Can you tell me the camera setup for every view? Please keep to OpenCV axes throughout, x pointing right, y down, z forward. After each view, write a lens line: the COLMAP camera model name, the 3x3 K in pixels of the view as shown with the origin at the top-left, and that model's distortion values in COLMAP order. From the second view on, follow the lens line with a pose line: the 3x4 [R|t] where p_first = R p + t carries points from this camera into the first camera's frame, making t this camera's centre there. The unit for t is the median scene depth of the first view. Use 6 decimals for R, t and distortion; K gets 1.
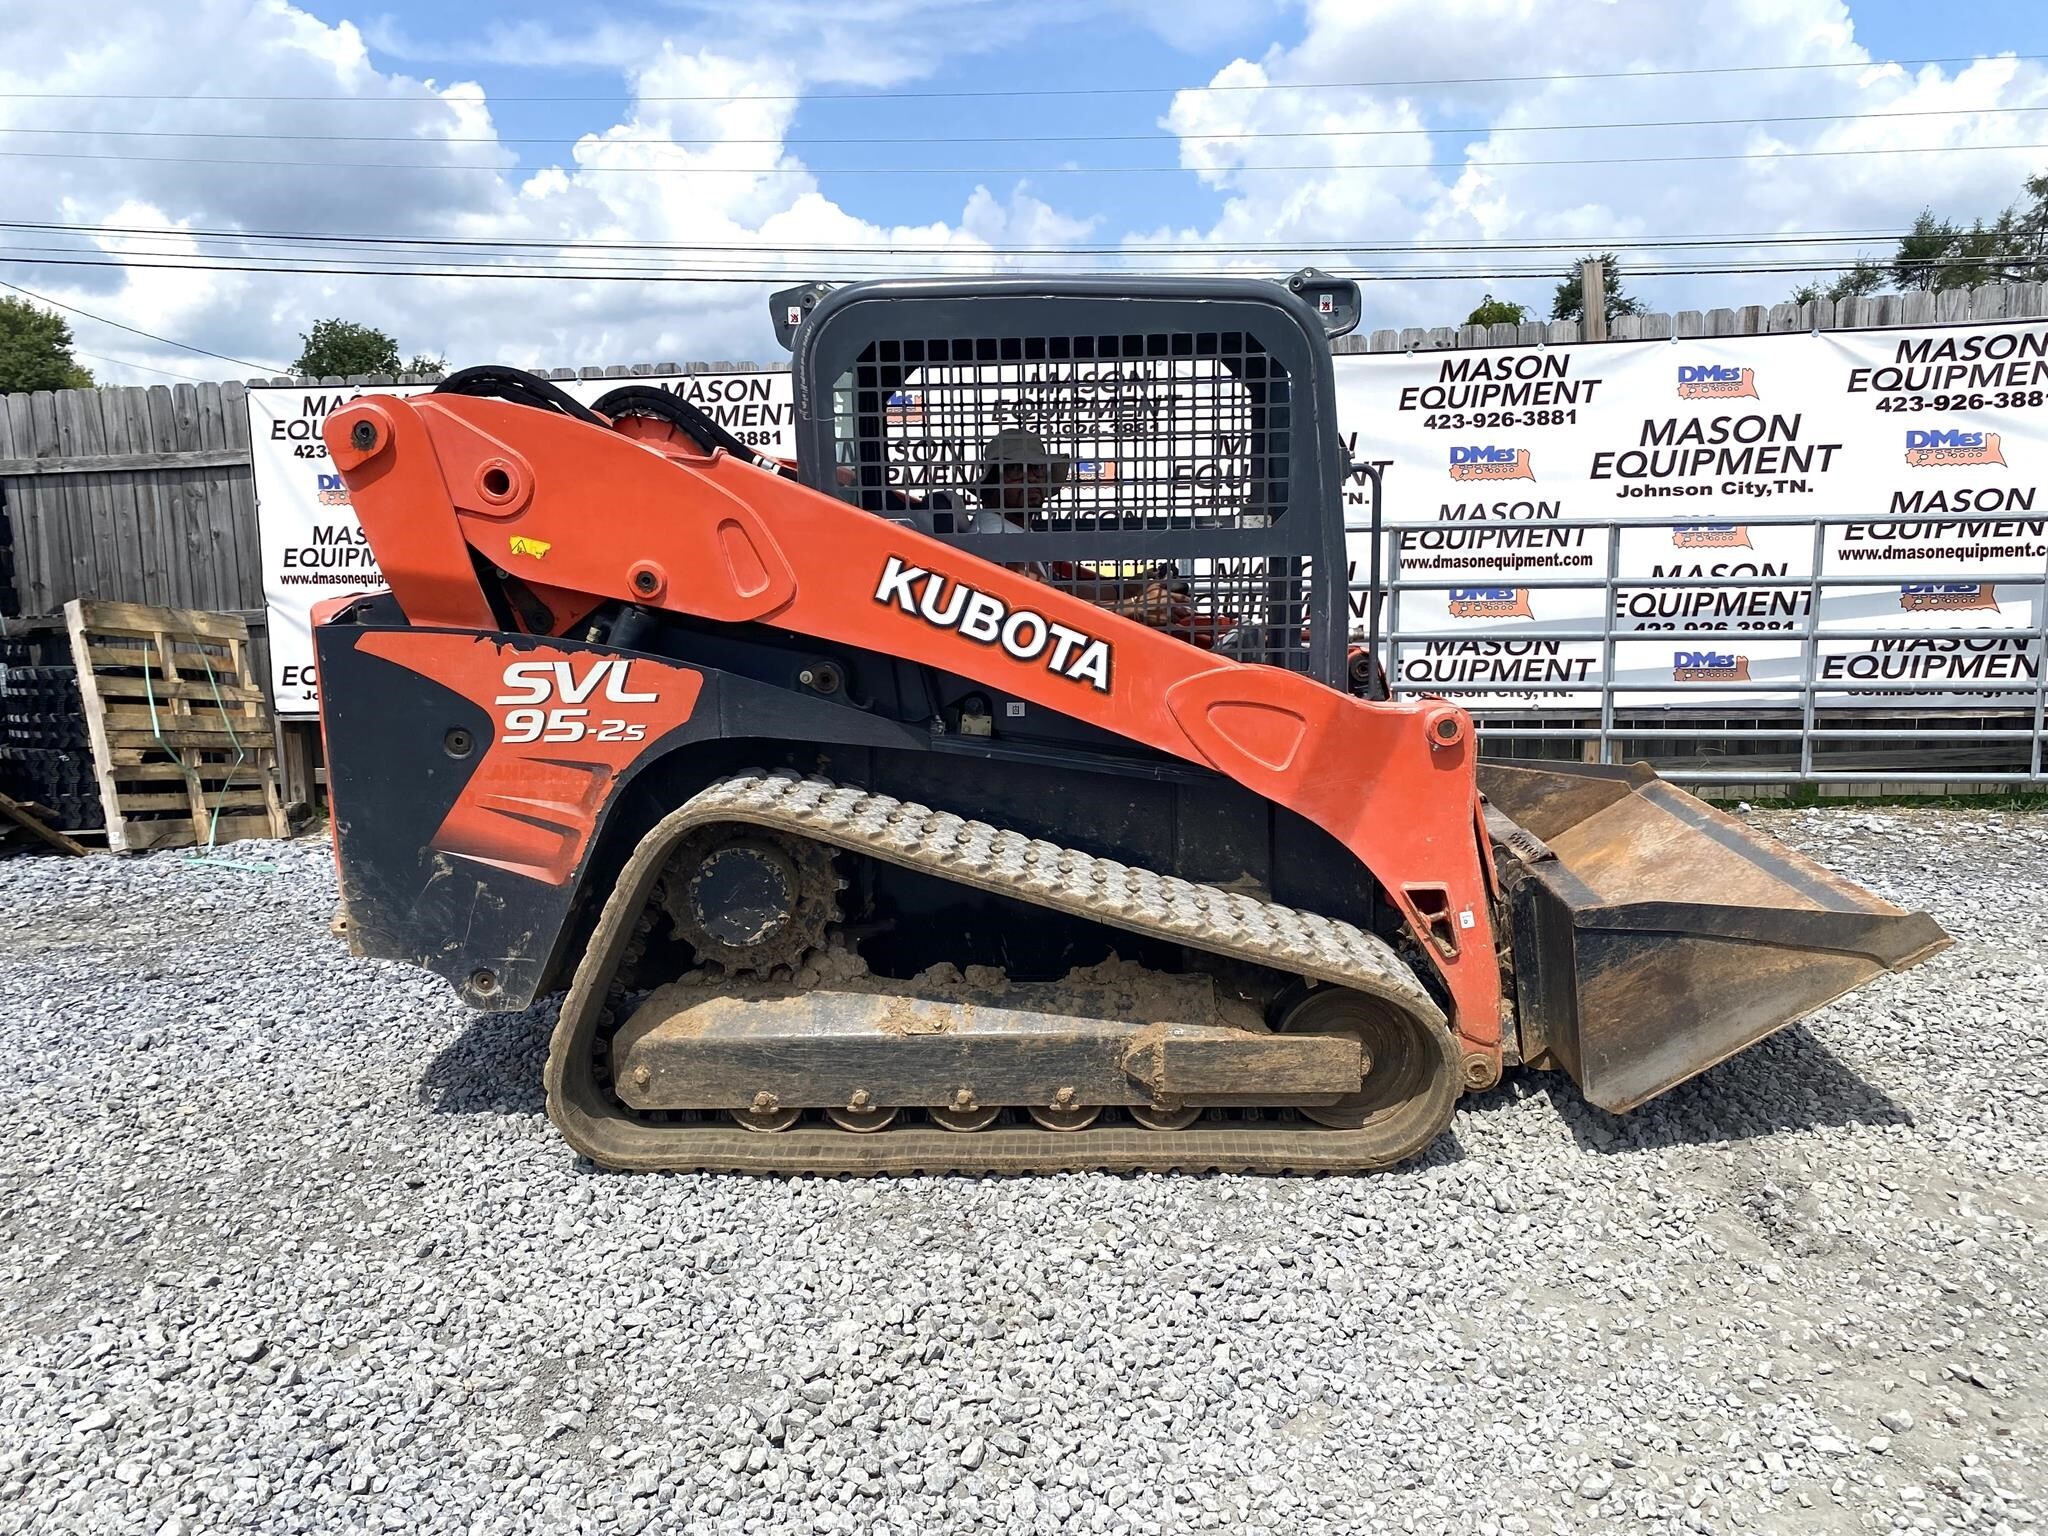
lens RADIAL K [[1568.6, 0, 1025.5], [0, 1568.6, 758.9], [0, 0, 1]] dist [0.013712, -0.003191]
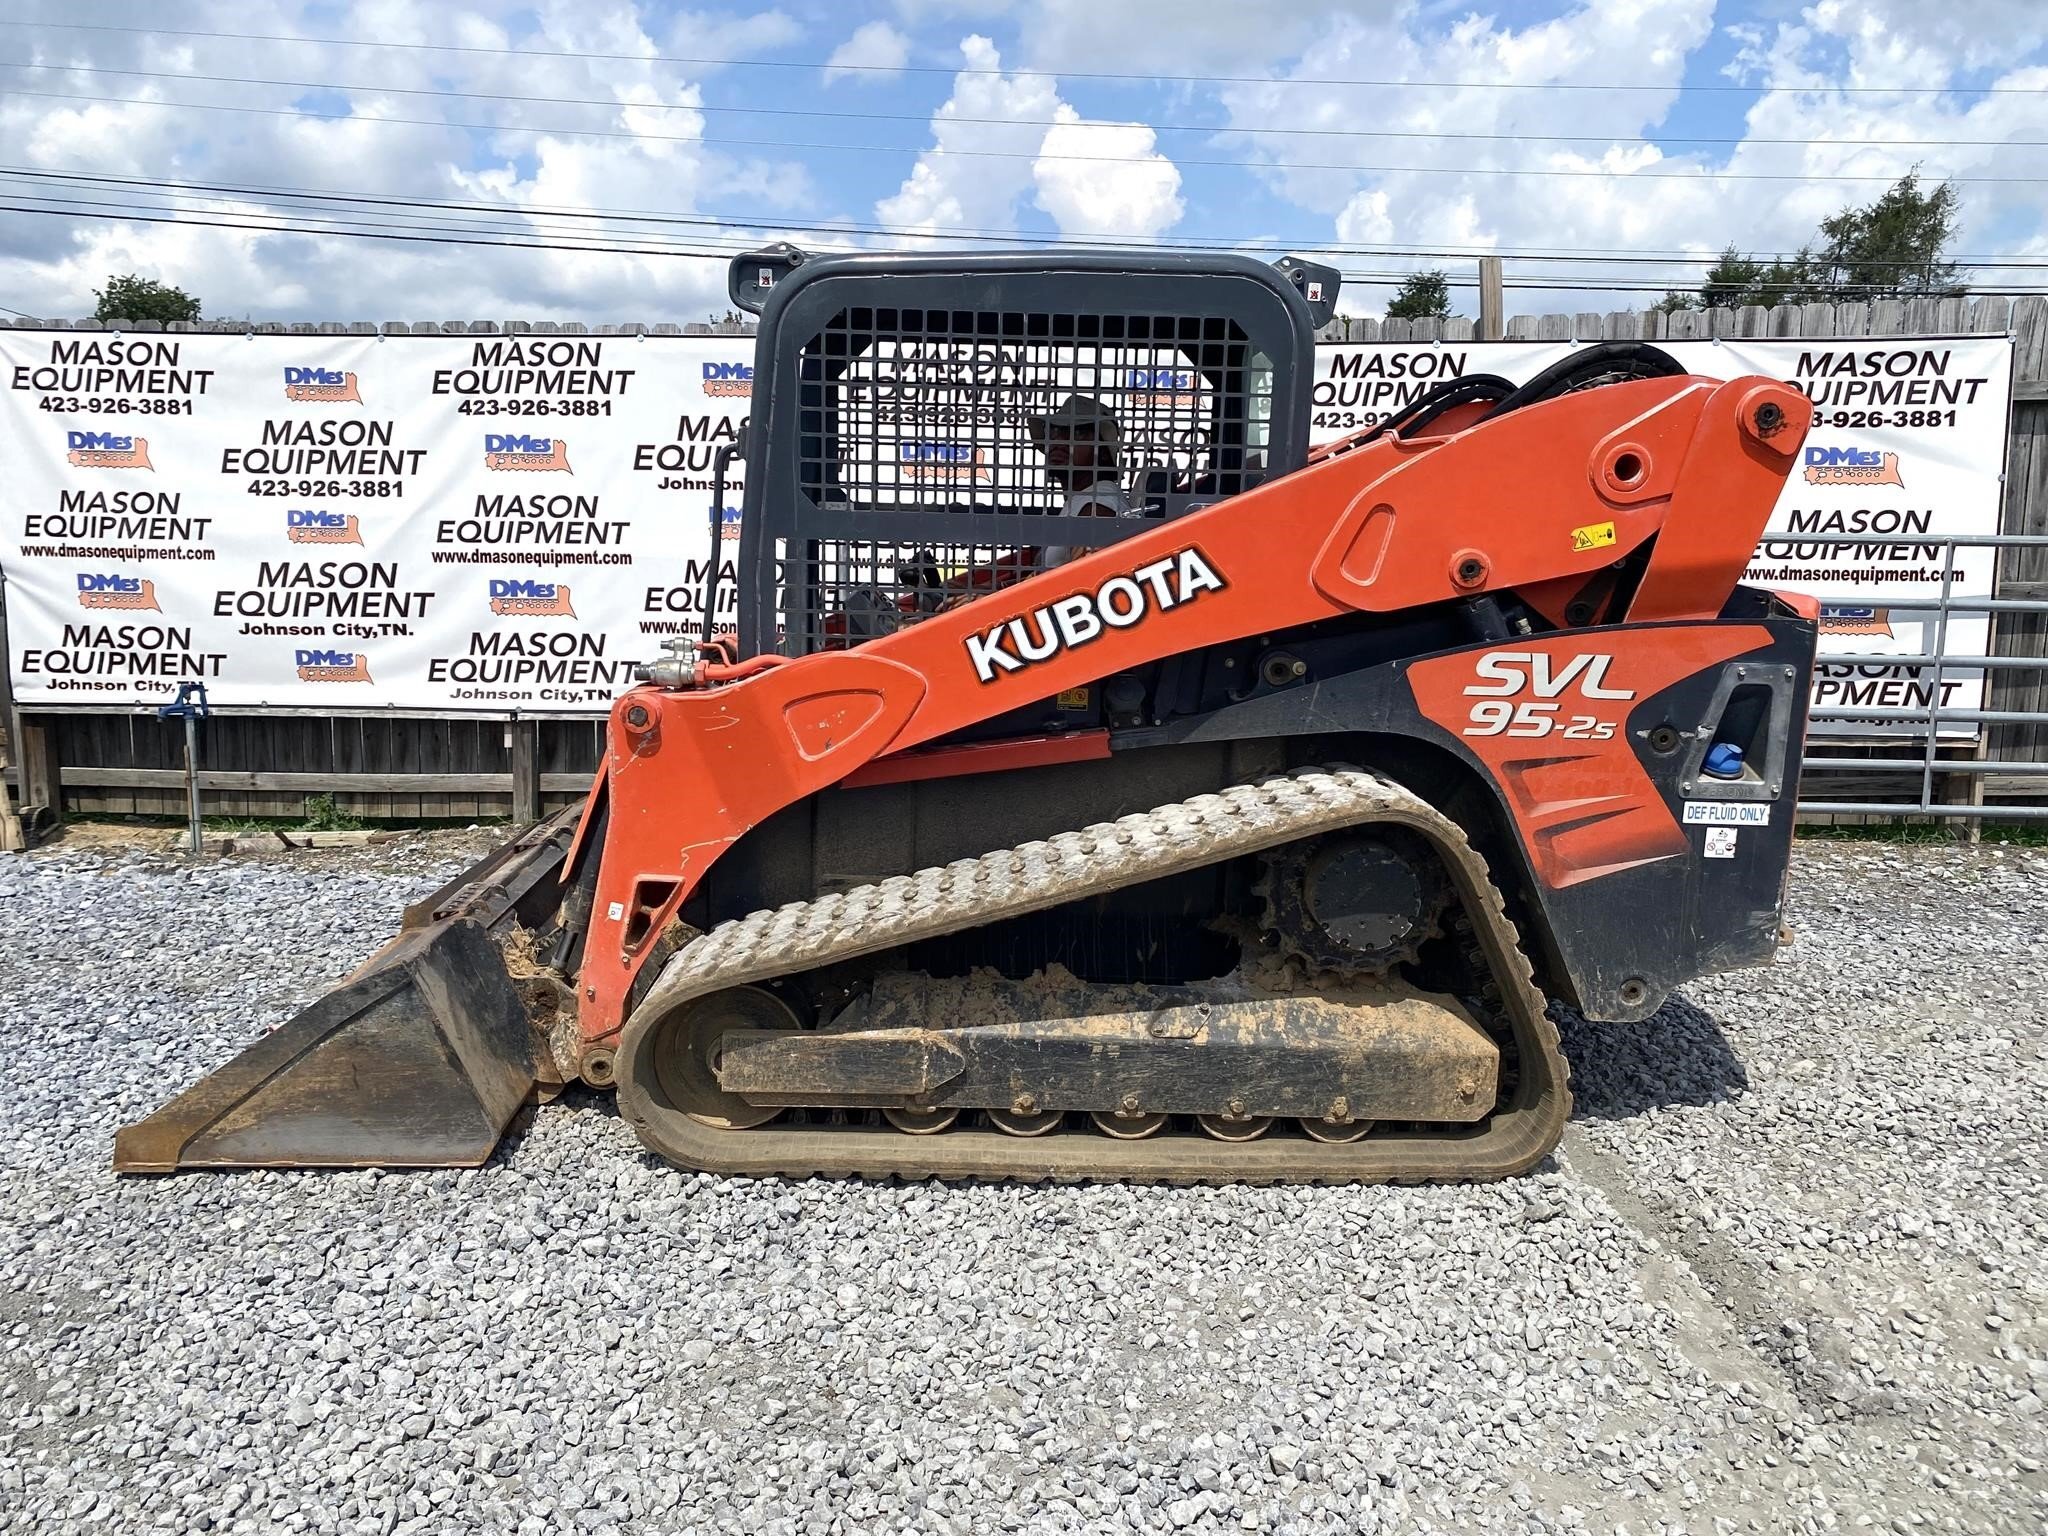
lens RADIAL K [[1567.4, 0, 1018.0], [0, 1567.4, 755.2], [0, 0, 1]] dist [0.015978, -0.009554]
pose [[0.994774, 0.016777, 0.100718, -0.022590], [-0.016892, 0.999857, 0.000292, -0.021433], [-0.100698, -0.001992, 0.994915, 0.161218]]
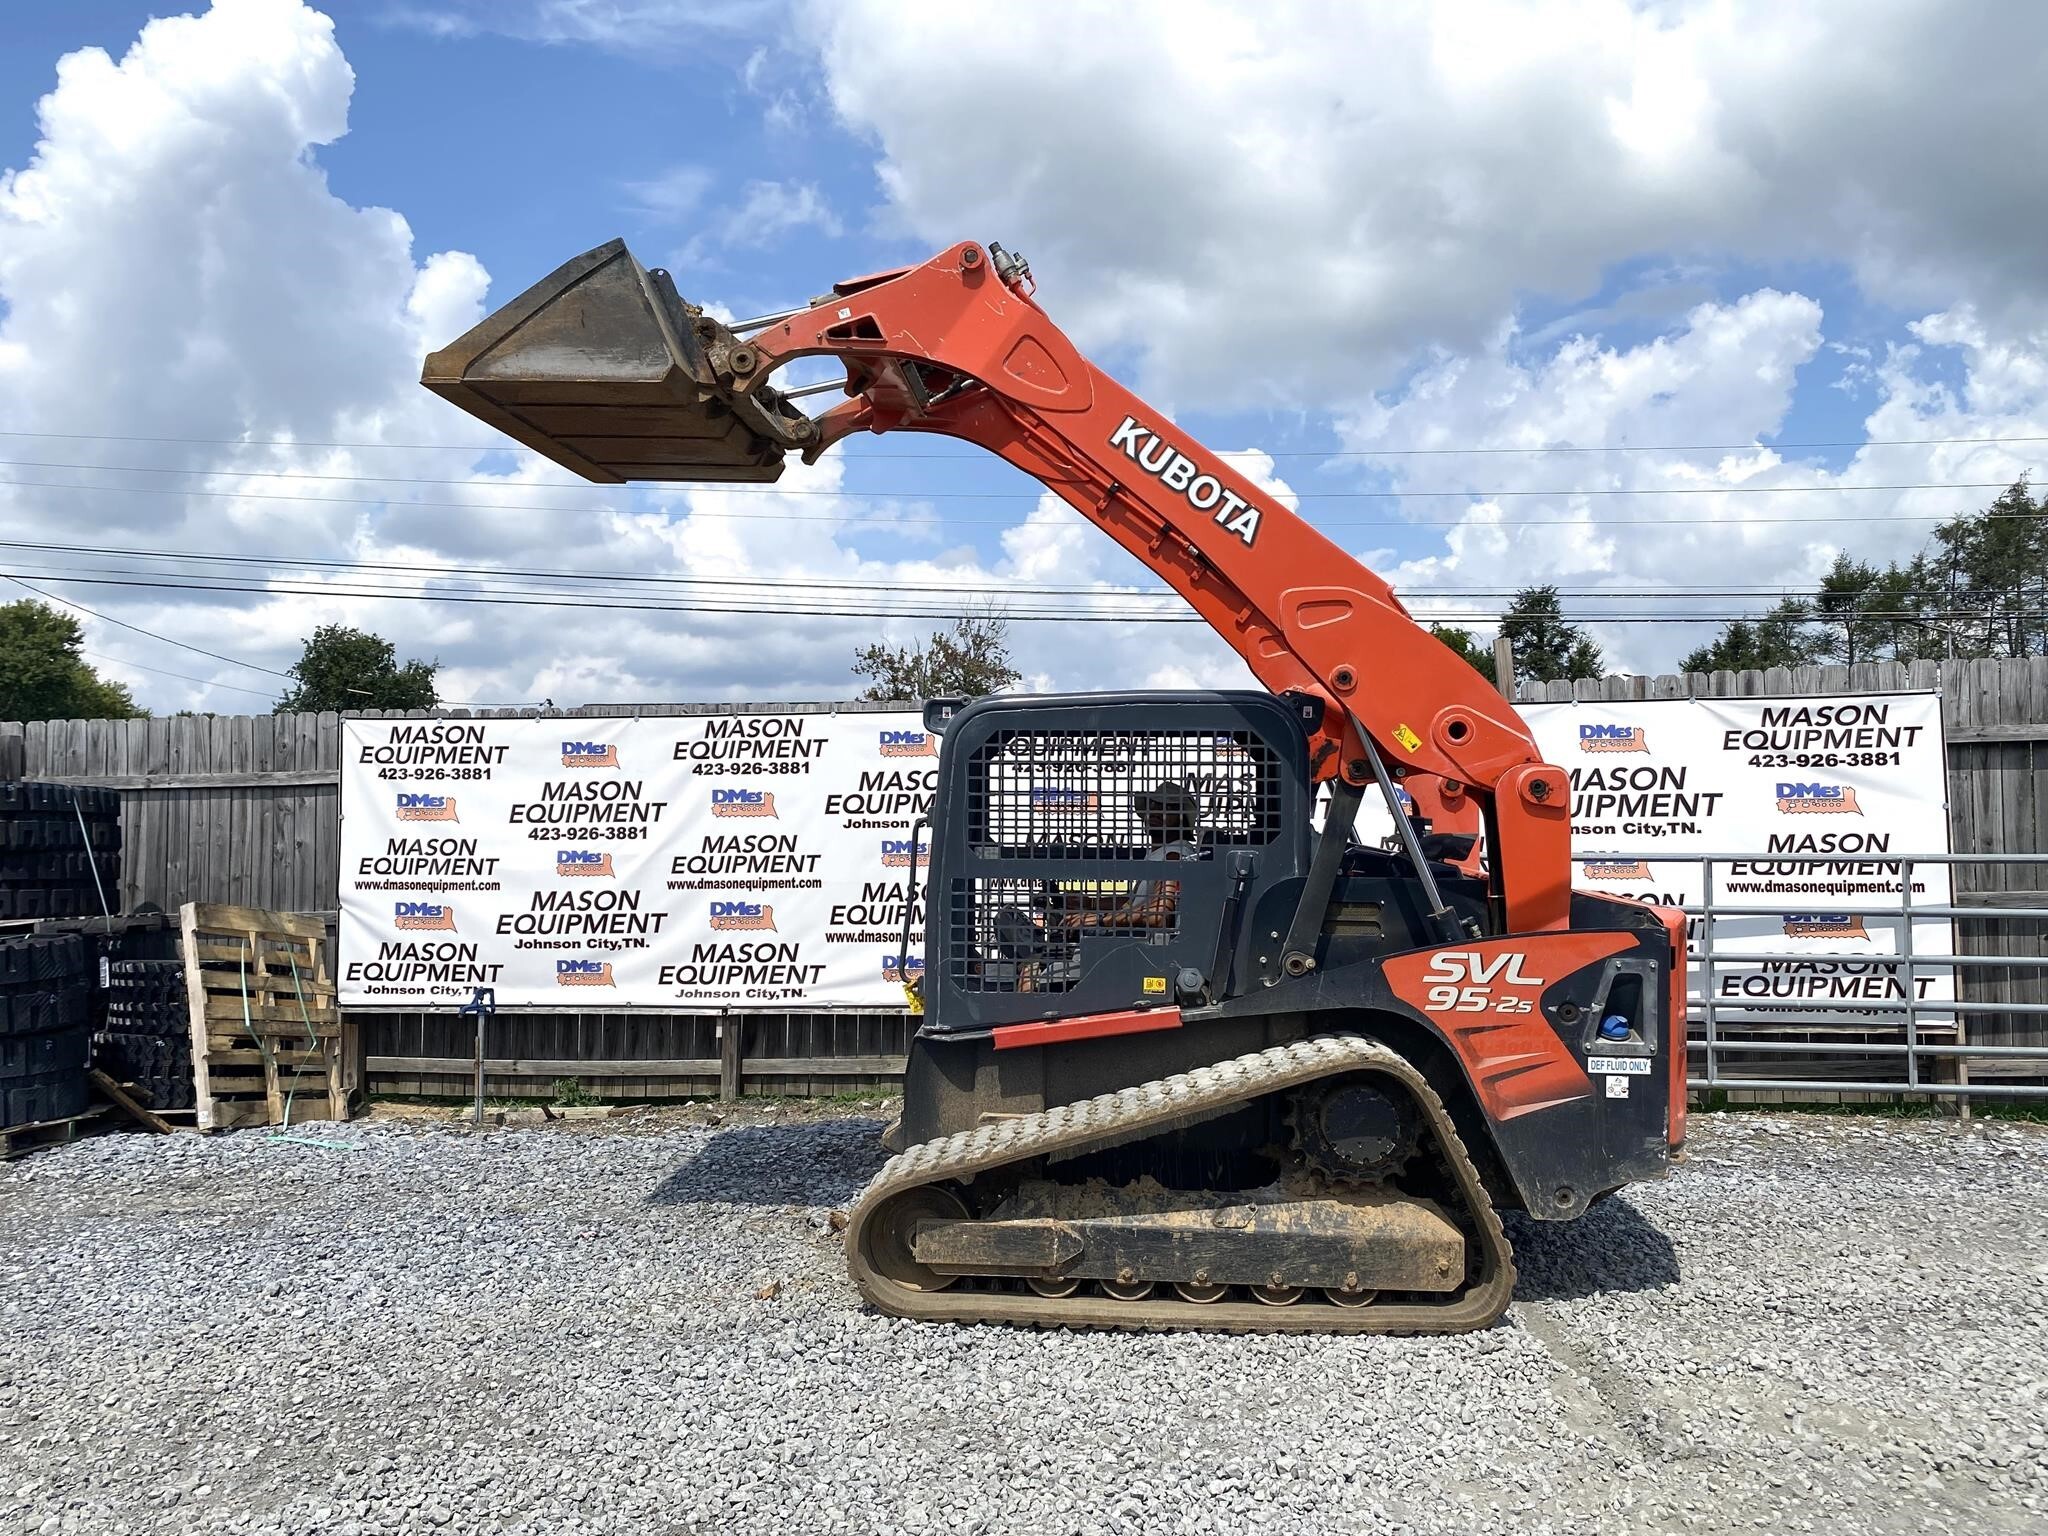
lens RADIAL K [[1564.3, 0, 1004.4], [0, 1564.3, 756.4], [0, 0, 1]] dist [0.009317, 0.001410]
pose [[0.999841, 0.016574, 0.006512, -0.038367], [-0.015009, 0.981143, -0.192698, 0.009318], [-0.009583, 0.192570, 0.981236, -0.247789]]
